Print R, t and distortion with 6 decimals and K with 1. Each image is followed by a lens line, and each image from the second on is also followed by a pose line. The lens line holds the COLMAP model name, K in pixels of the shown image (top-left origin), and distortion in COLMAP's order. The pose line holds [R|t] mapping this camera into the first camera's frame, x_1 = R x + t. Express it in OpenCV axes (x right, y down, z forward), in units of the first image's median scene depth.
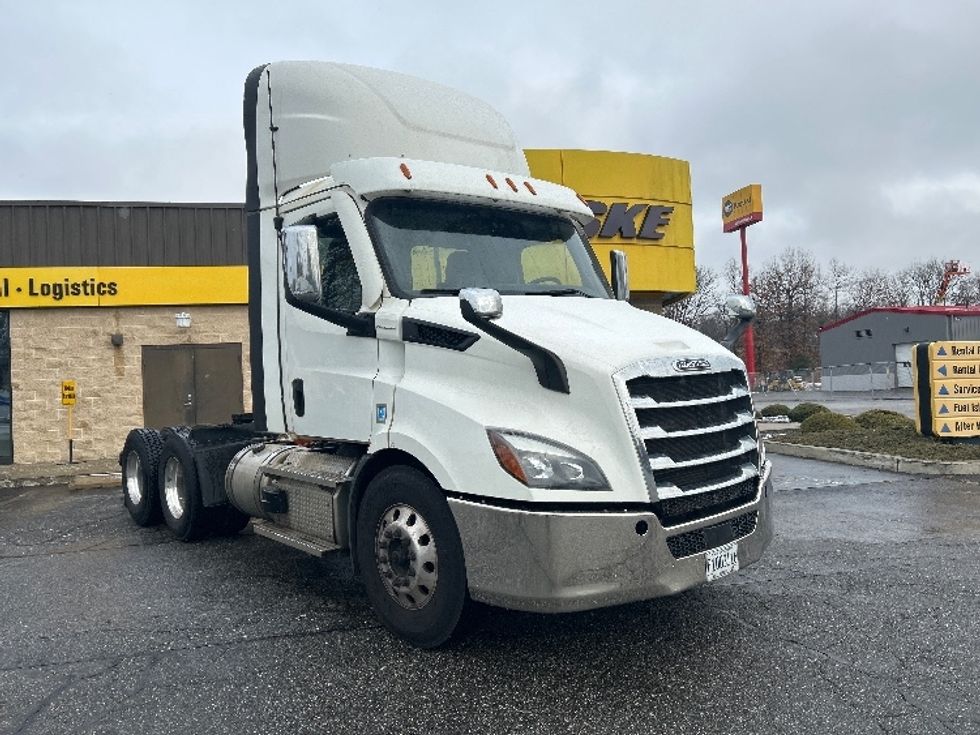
lens RADIAL K [[724.6, 0, 490.0], [0, 724.6, 367.5], [0, 0, 1]] dist [0.033442, -0.005769]
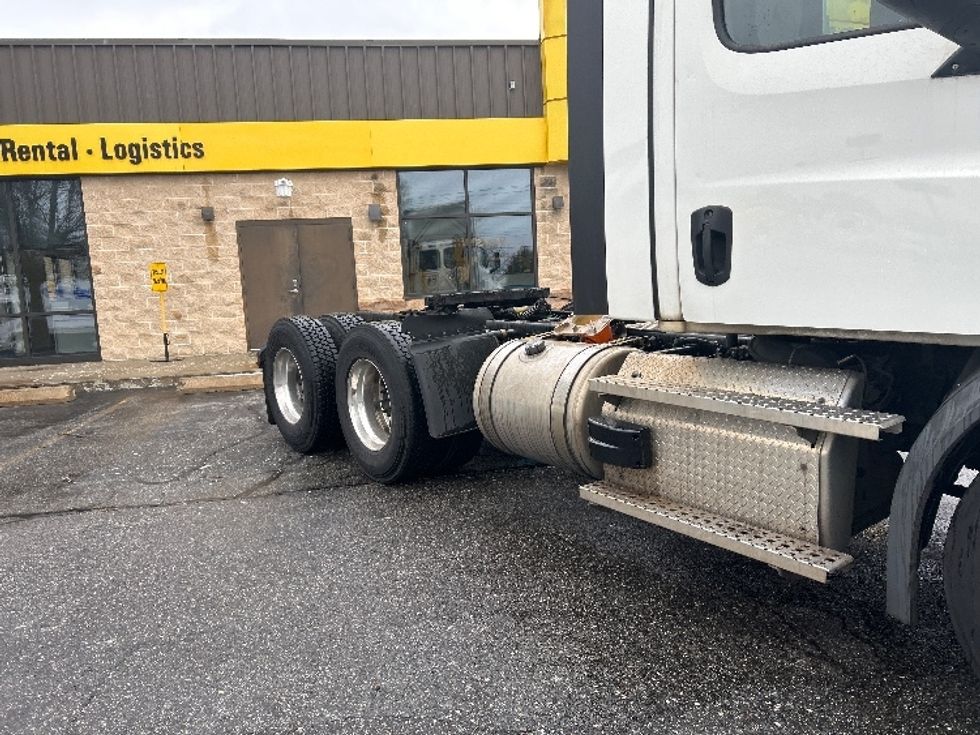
lens RADIAL K [[724.6, 0, 490.0], [0, 724.6, 367.5], [0, 0, 1]] dist [0.033442, -0.005769]
pose [[0.997902, 0.003726, -0.064628, -0.138037], [0.005590, 0.989653, 0.143369, 0.018429], [0.064494, -0.143430, 0.987557, 0.179074]]
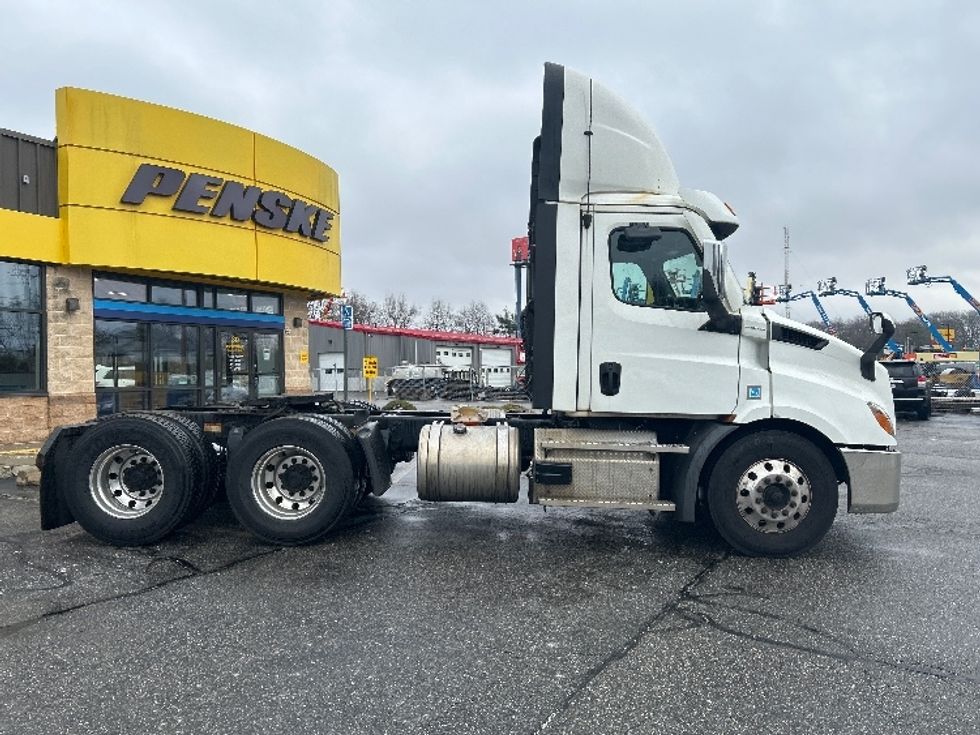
lens RADIAL K [[742.6, 0, 445.9], [0, 742.6, 383.7], [0, 0, 1]] dist [0.035372, -0.001698]
pose [[0.709425, 0.029004, 0.704184, -0.459652], [-0.042480, 0.999096, 0.001646, 0.020977], [-0.703500, -0.031081, 0.710016, 0.128215]]
